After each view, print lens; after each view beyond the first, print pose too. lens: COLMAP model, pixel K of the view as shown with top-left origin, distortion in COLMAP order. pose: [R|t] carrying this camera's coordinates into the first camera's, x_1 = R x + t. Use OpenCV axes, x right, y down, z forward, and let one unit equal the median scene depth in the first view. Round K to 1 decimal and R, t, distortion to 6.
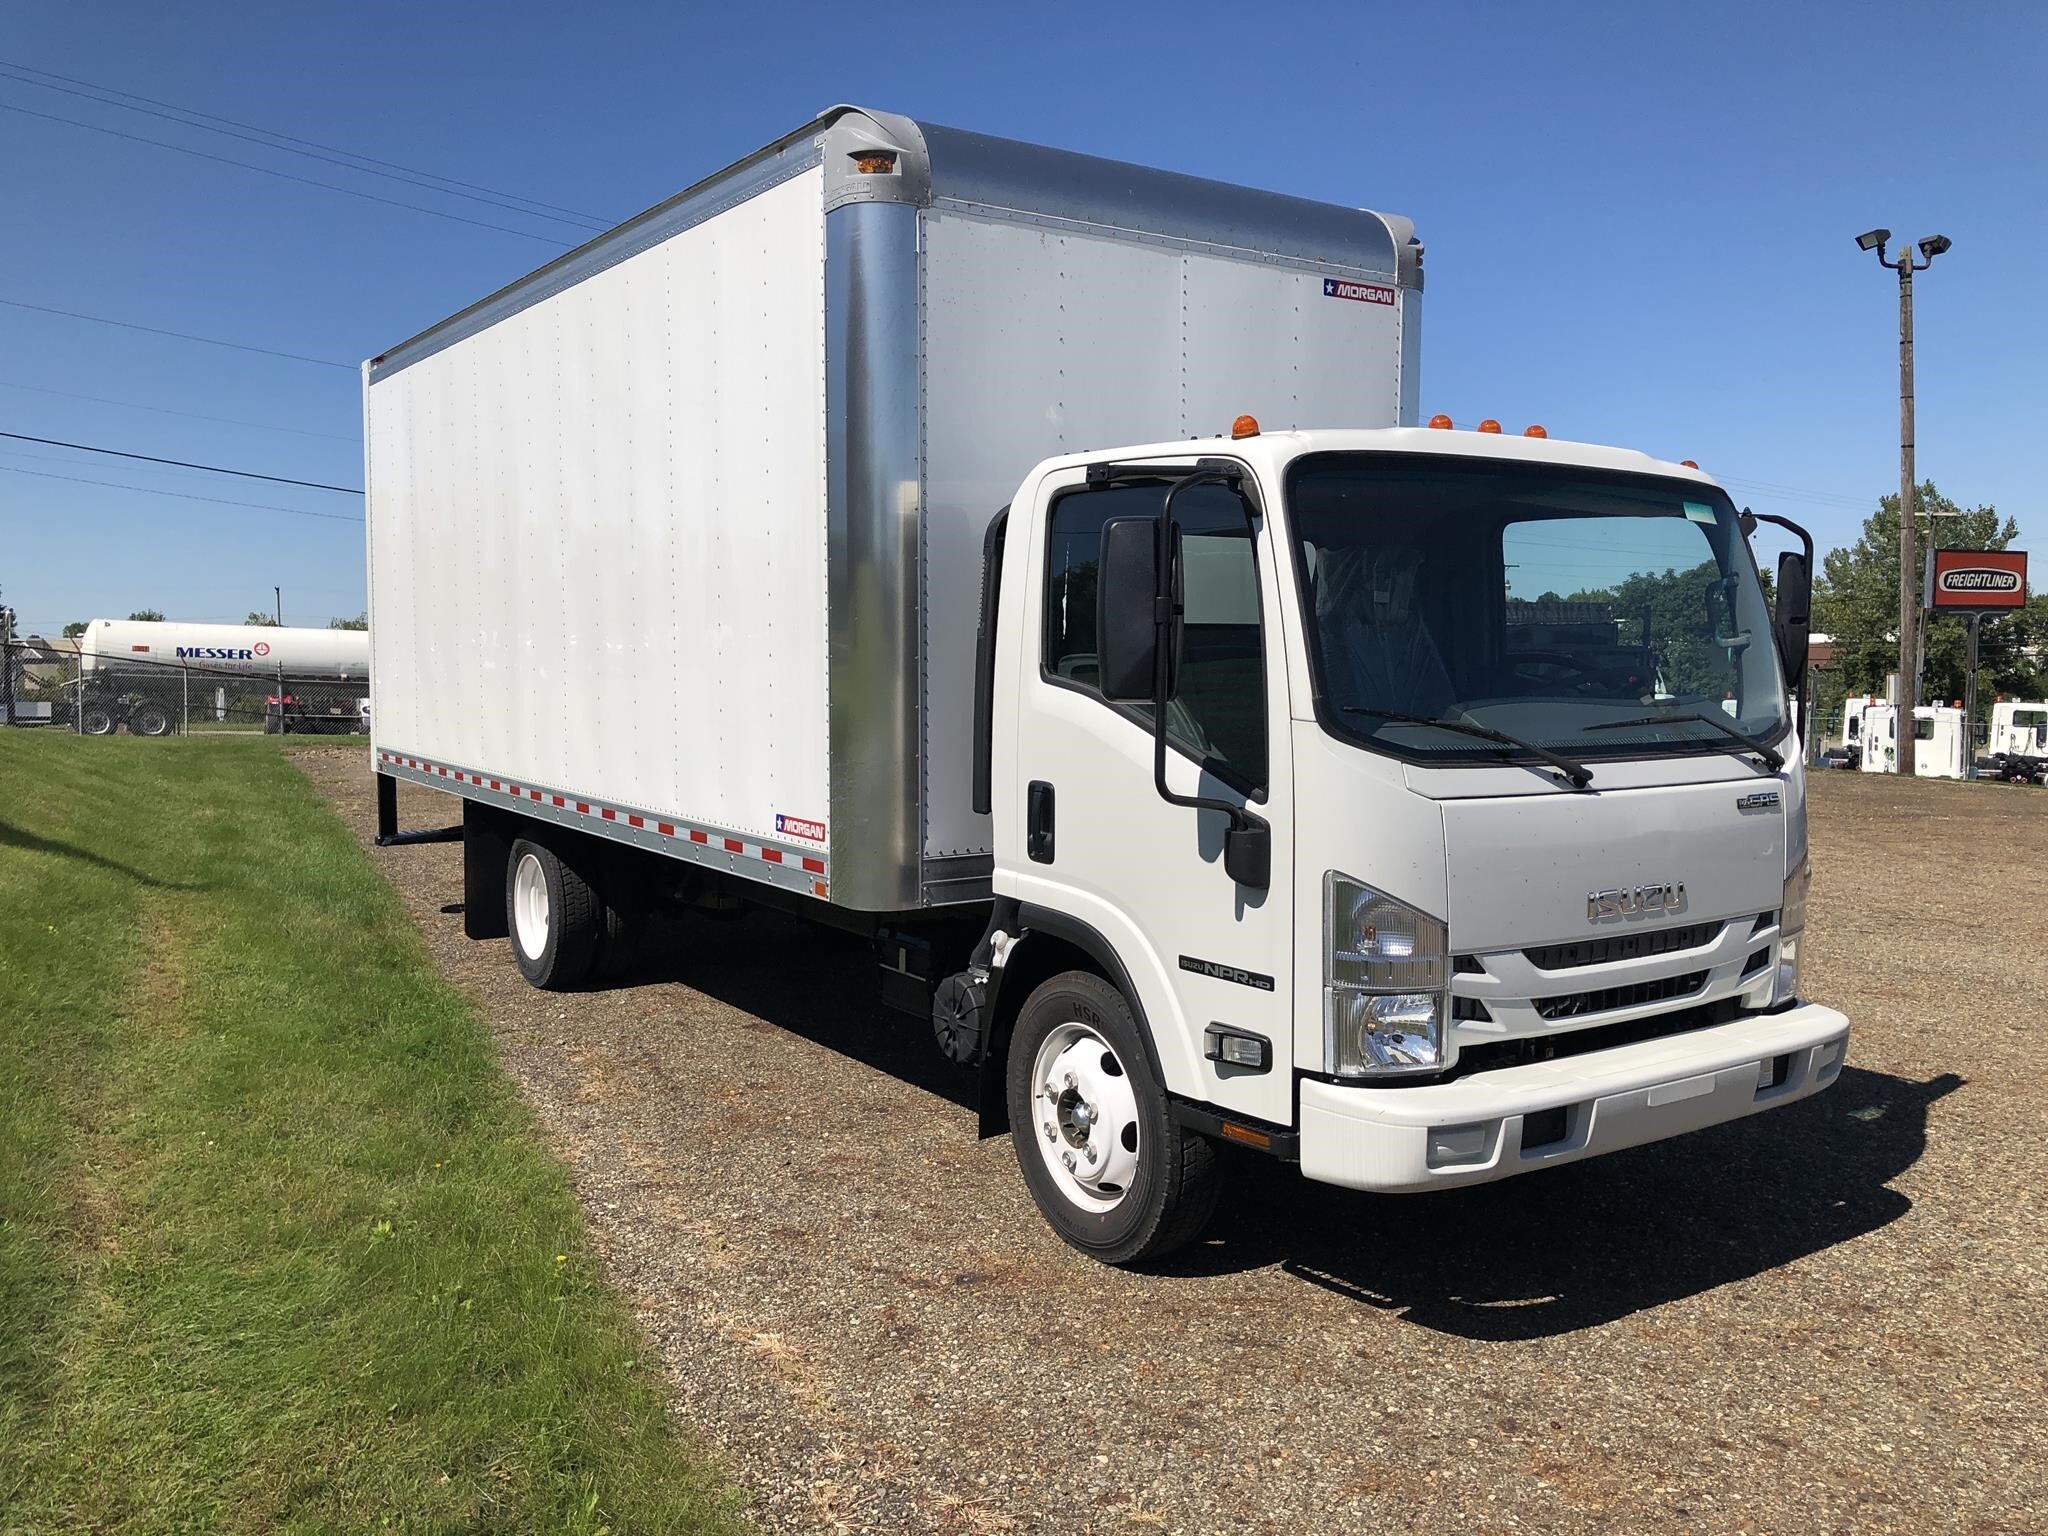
lens RADIAL K [[1736.6, 0, 1024.0], [0, 1736.6, 768.0], [0, 0, 1]] dist [-0.002957, -0.007306]
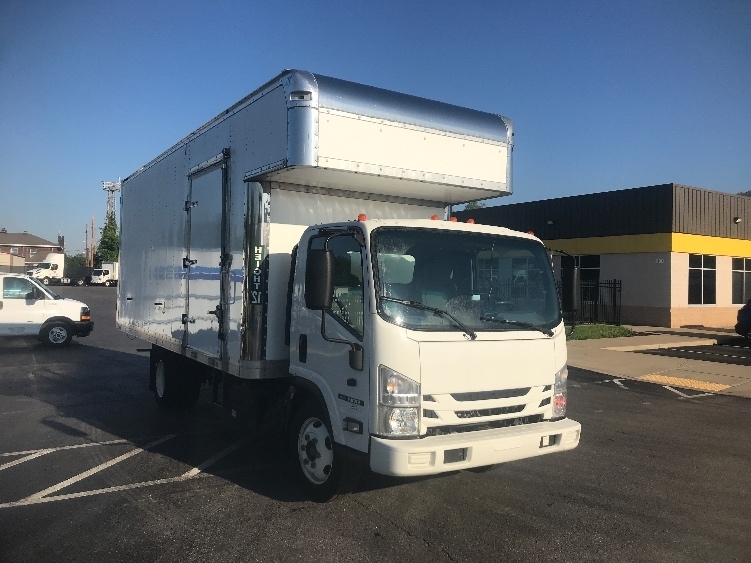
lens RADIAL K [[636.8, 0, 375.5], [0, 636.8, 281.5], [0, 0, 1]] dist [-0.002957, -0.007306]
pose [[0.999376, 0.020208, -0.028971, 0.179897], [-0.022765, 0.995606, -0.090834, 0.015090], [0.027008, 0.091437, 0.995445, -0.088332]]
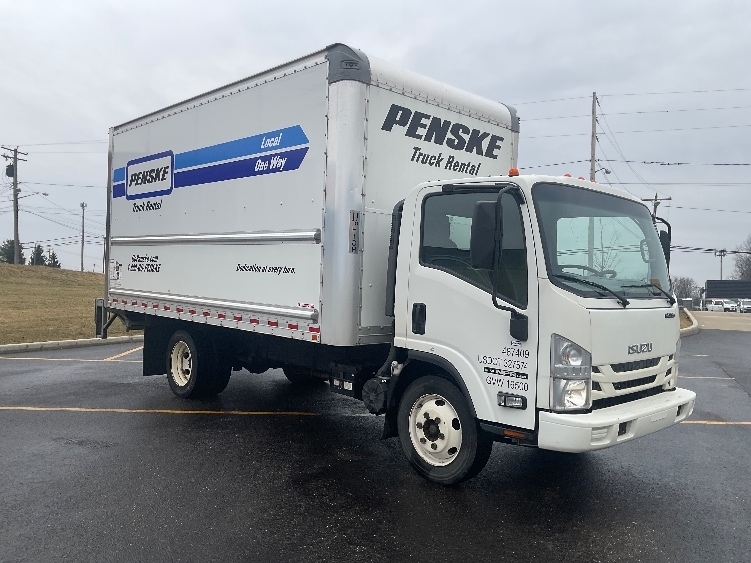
lens RADIAL K [[636.8, 0, 375.5], [0, 636.8, 281.5], [0, 0, 1]] dist [-0.002957, -0.007306]
pose [[0.986043, 0.028395, 0.164054, -0.240244], [-0.018547, 0.997950, -0.061252, 0.039994], [-0.165456, 0.057354, 0.984548, 0.055738]]
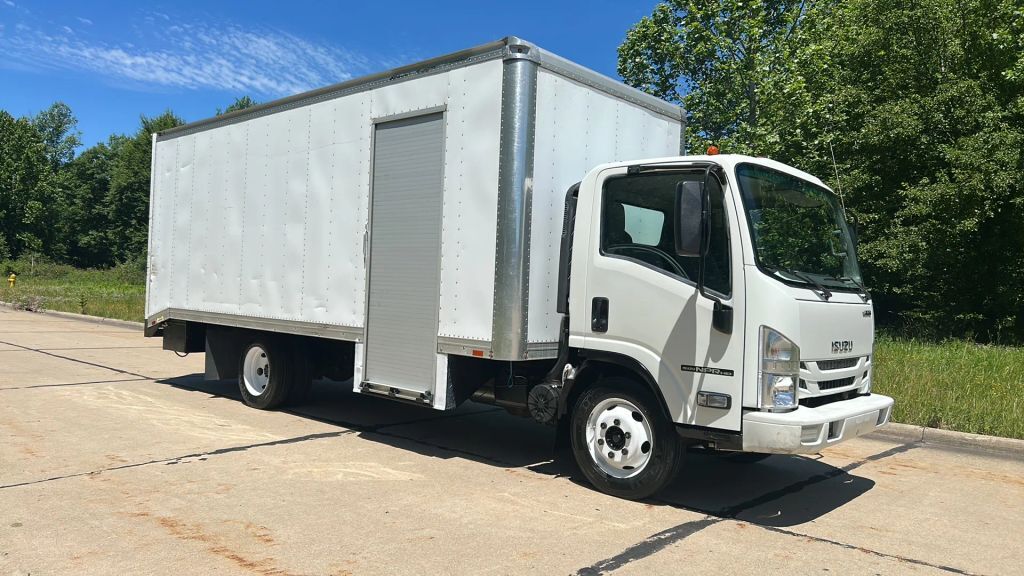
lens RADIAL K [[768.5, 0, 512.0], [0, 768.5, 288.0], [0, 0, 1]] dist [-0.003678, -0.000682]
pose [[0.968253, 0.035728, 0.247407, -0.407569], [-0.015458, 0.996397, -0.083392, 0.094101], [-0.249495, 0.076920, 0.965316, 0.016597]]
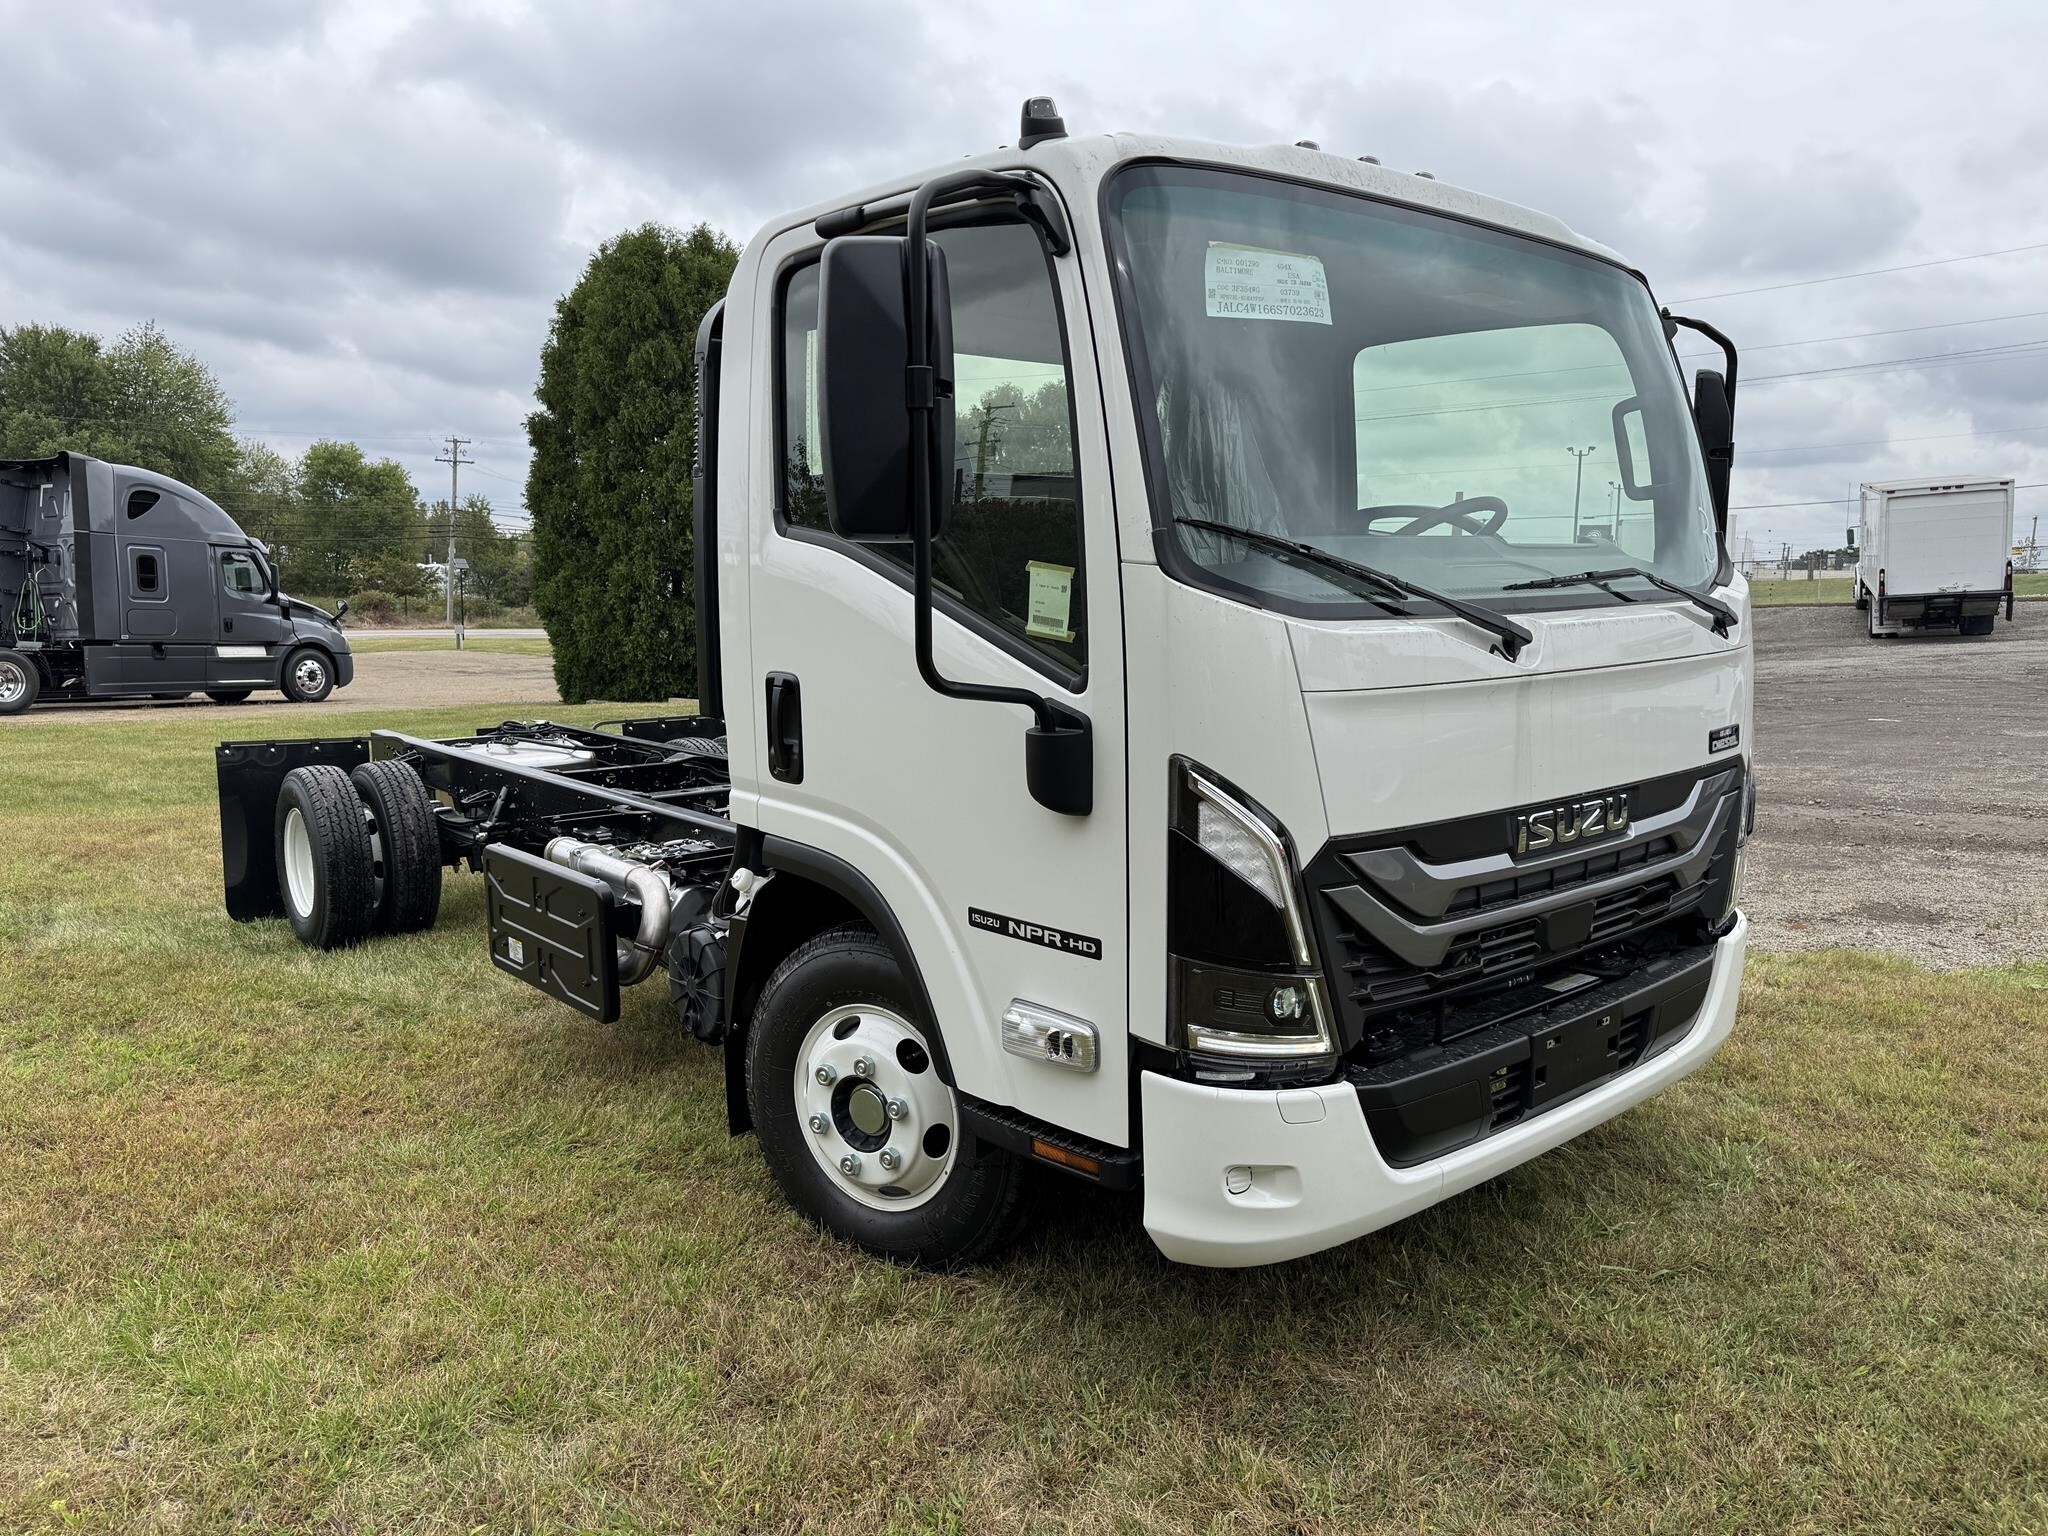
lens RADIAL K [[1475.4, 0, 1045.2], [0, 1475.4, 835.4], [0, 0, 1]] dist [-0.000711, -0.001625]
pose [[0.992207, -0.039101, 0.118302, 0.049918], [0.025950, 0.993511, 0.110732, 0.011559], [-0.121864, -0.106800, 0.986784, 0.398963]]
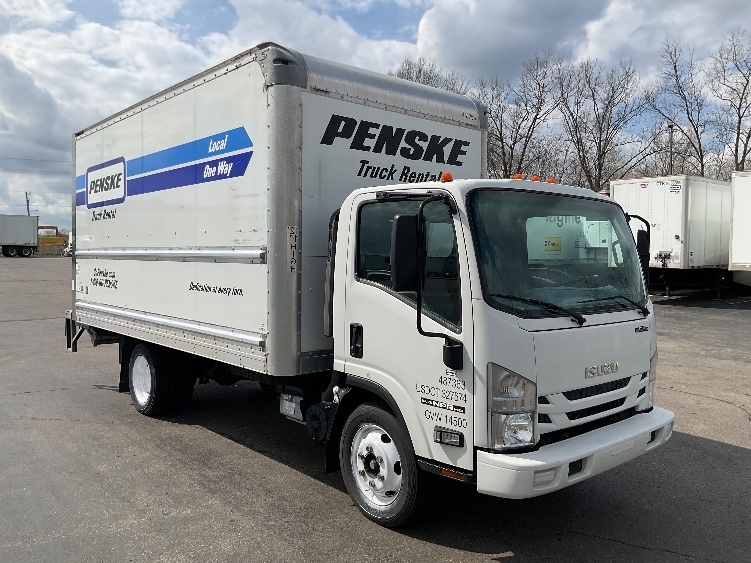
lens RADIAL K [[636.8, 0, 375.5], [0, 636.8, 281.5], [0, 0, 1]] dist [-0.002957, -0.007306]
pose [[0.992979, -0.004962, 0.118186, -0.074072], [0.009402, 0.999270, -0.037032, -0.019086], [-0.117916, 0.037884, 0.992301, 0.136574]]
